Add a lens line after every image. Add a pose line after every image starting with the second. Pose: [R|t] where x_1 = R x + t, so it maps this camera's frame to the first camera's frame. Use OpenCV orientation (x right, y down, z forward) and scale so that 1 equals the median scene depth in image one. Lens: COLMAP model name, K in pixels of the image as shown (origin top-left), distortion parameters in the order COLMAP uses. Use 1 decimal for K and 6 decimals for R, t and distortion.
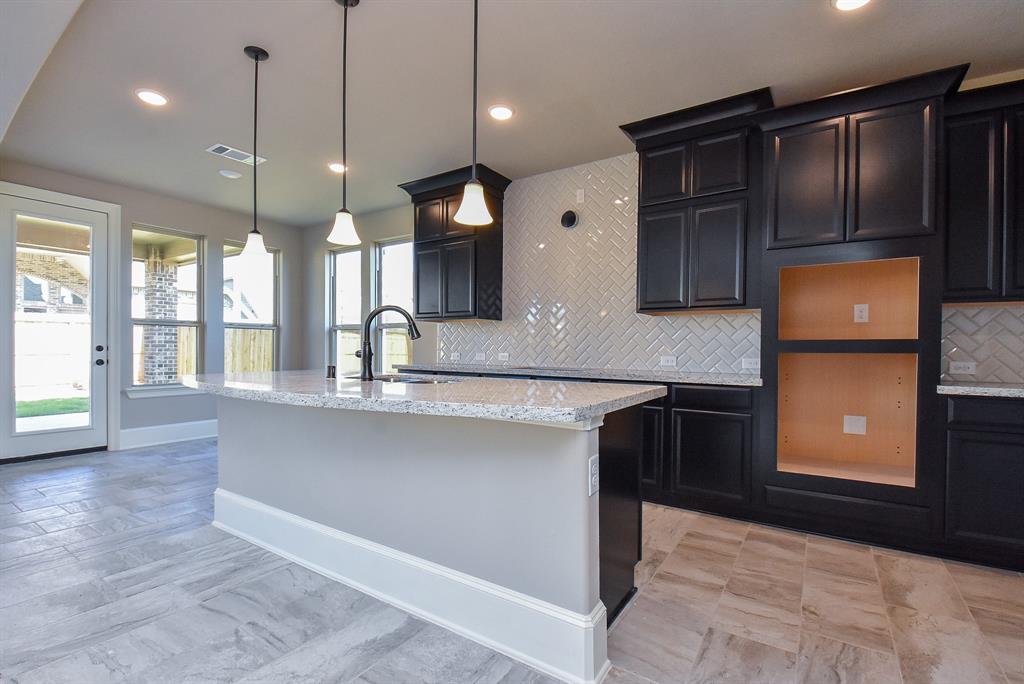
lens RADIAL K [[469.0, 0, 519.9], [0, 469.0, 352.8], [0, 0, 1]] dist [-0.009104, -0.003972]
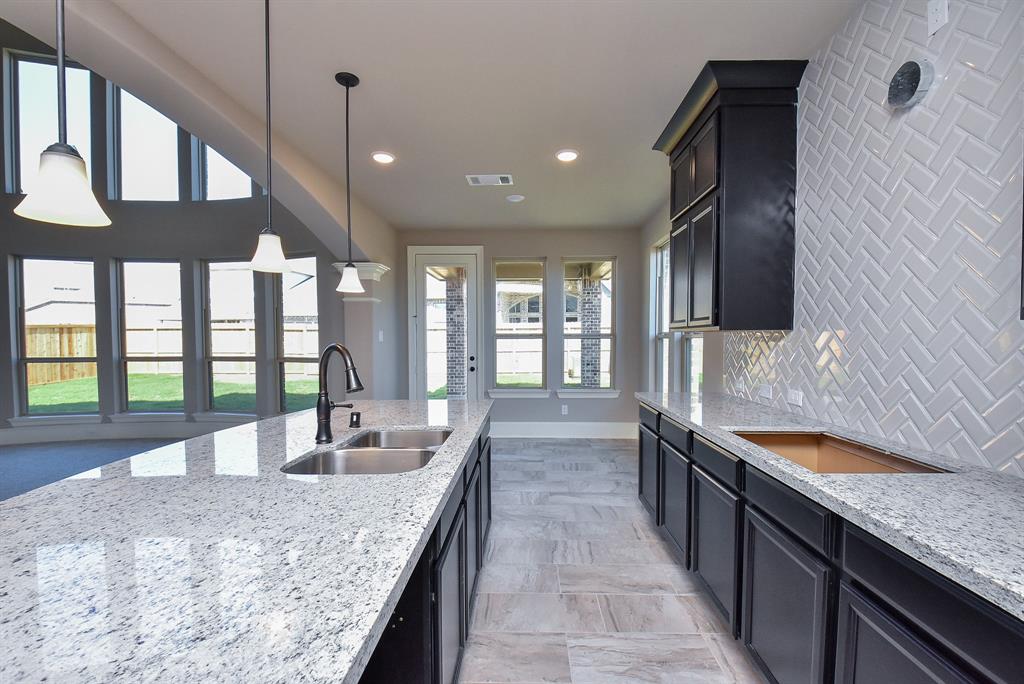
lens RADIAL K [[448.3, 0, 513.9], [0, 448.3, 355.1], [0, 0, 1]] dist [-0.002679, -0.008754]
pose [[0.516470, 0.020645, -0.856056, 0.239829], [0.002118, 0.999675, 0.025386, -0.051964], [0.856303, -0.014925, 0.516258, 0.450939]]
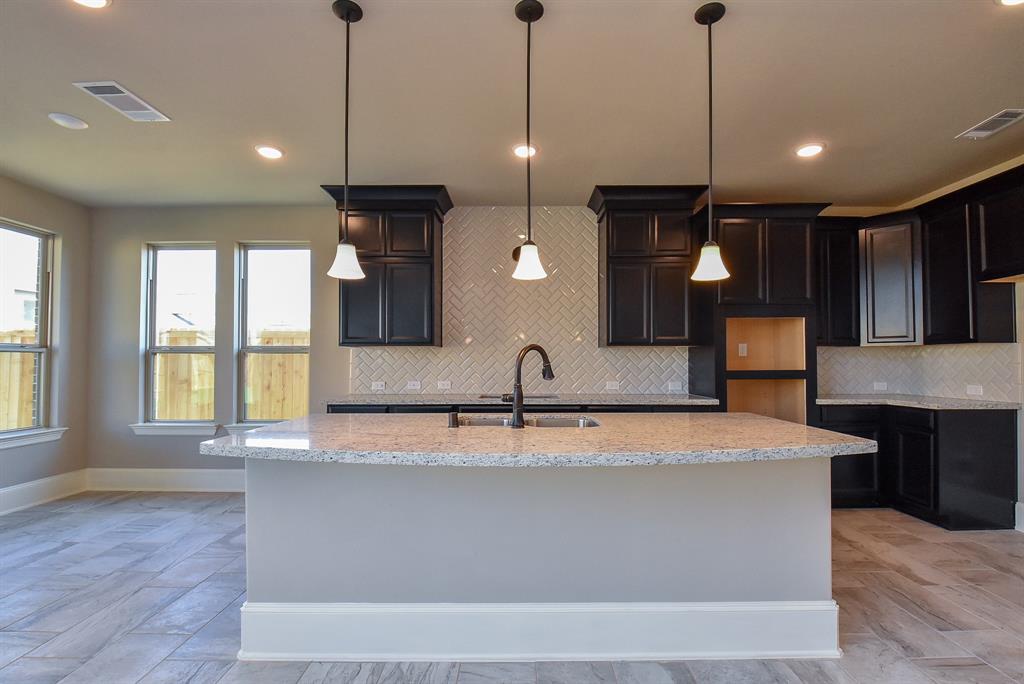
lens RADIAL K [[448.3, 0, 517.7], [0, 448.3, 352.4], [0, 0, 1]] dist [-0.002679, -0.008754]
pose [[0.838634, 0.002638, 0.544689, -0.408064], [0.013711, 0.999569, -0.025950, -0.032468], [-0.544523, 0.029231, 0.838236, 0.139067]]
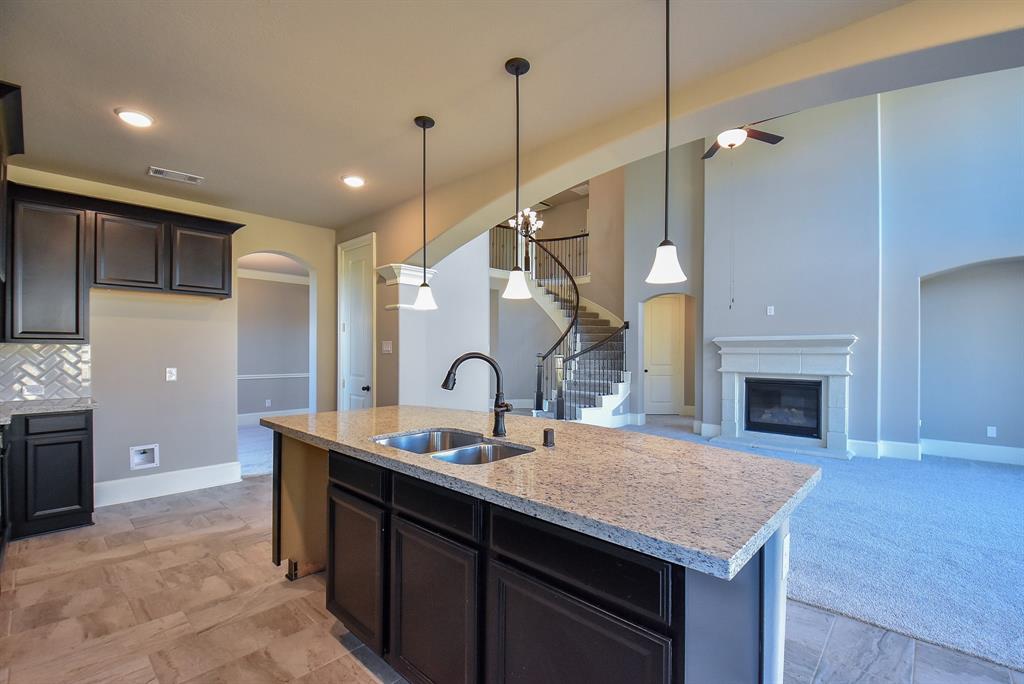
lens RADIAL K [[448.3, 0, 521.7], [0, 448.3, 355.0], [0, 0, 1]] dist [-0.002679, -0.008754]
pose [[-0.988622, -0.017427, 0.149407, -0.244627], [-0.014964, 0.999733, 0.017594, -0.059169], [-0.149673, 0.015158, -0.988619, 0.950853]]
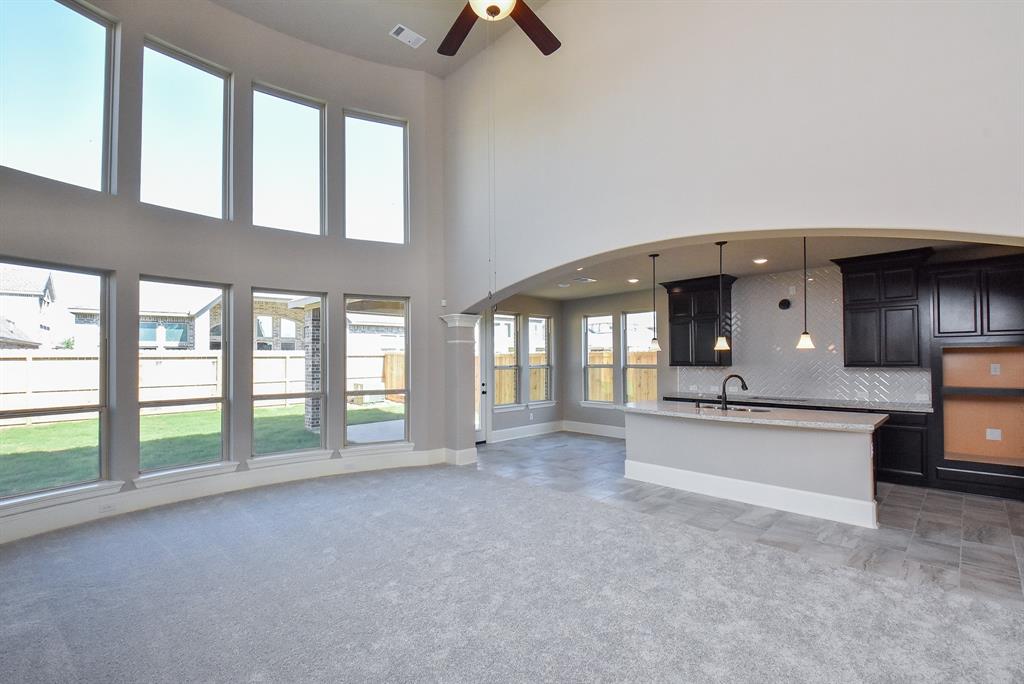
lens RADIAL K [[448.3, 0, 517.9], [0, 448.3, 357.2], [0, 0, 1]] dist [-0.002679, -0.008754]
pose [[0.976244, -0.017497, -0.215965, -0.413321], [0.013925, 0.999740, -0.018048, -0.081516], [0.216225, 0.014612, 0.976234, -0.630890]]
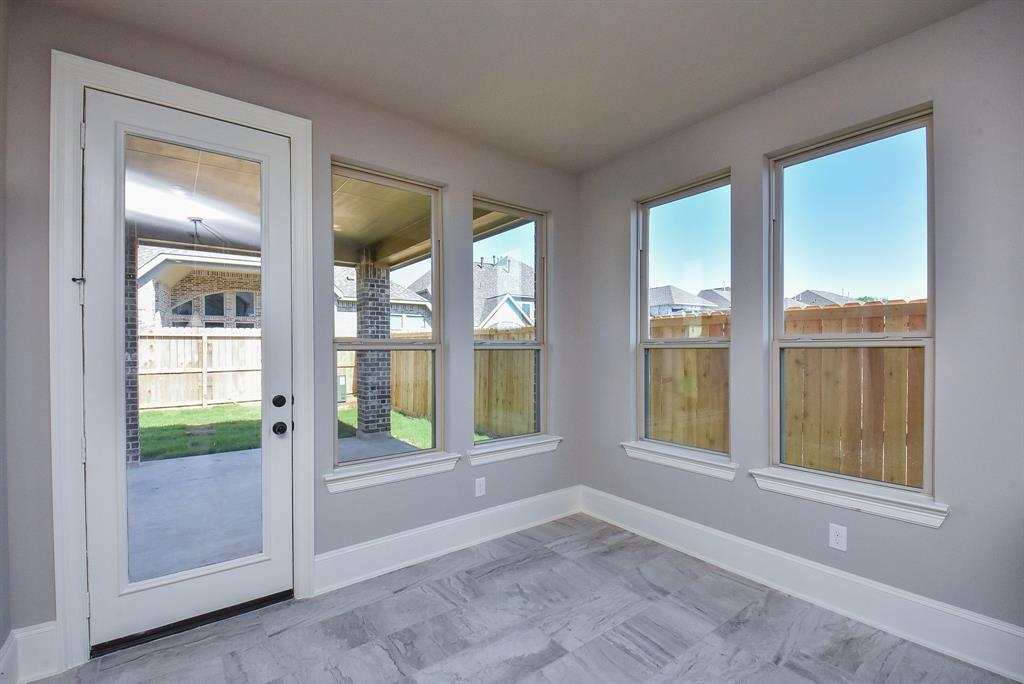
lens RADIAL K [[448.3, 0, 513.3], [0, 448.3, 352.2], [0, 0, 1]] dist [-0.002679, -0.008754]
pose [[0.939947, -0.010834, -0.341147, -0.497424], [0.009334, 0.999938, -0.006037, -0.058470], [0.341192, 0.002490, 0.939990, 0.628698]]
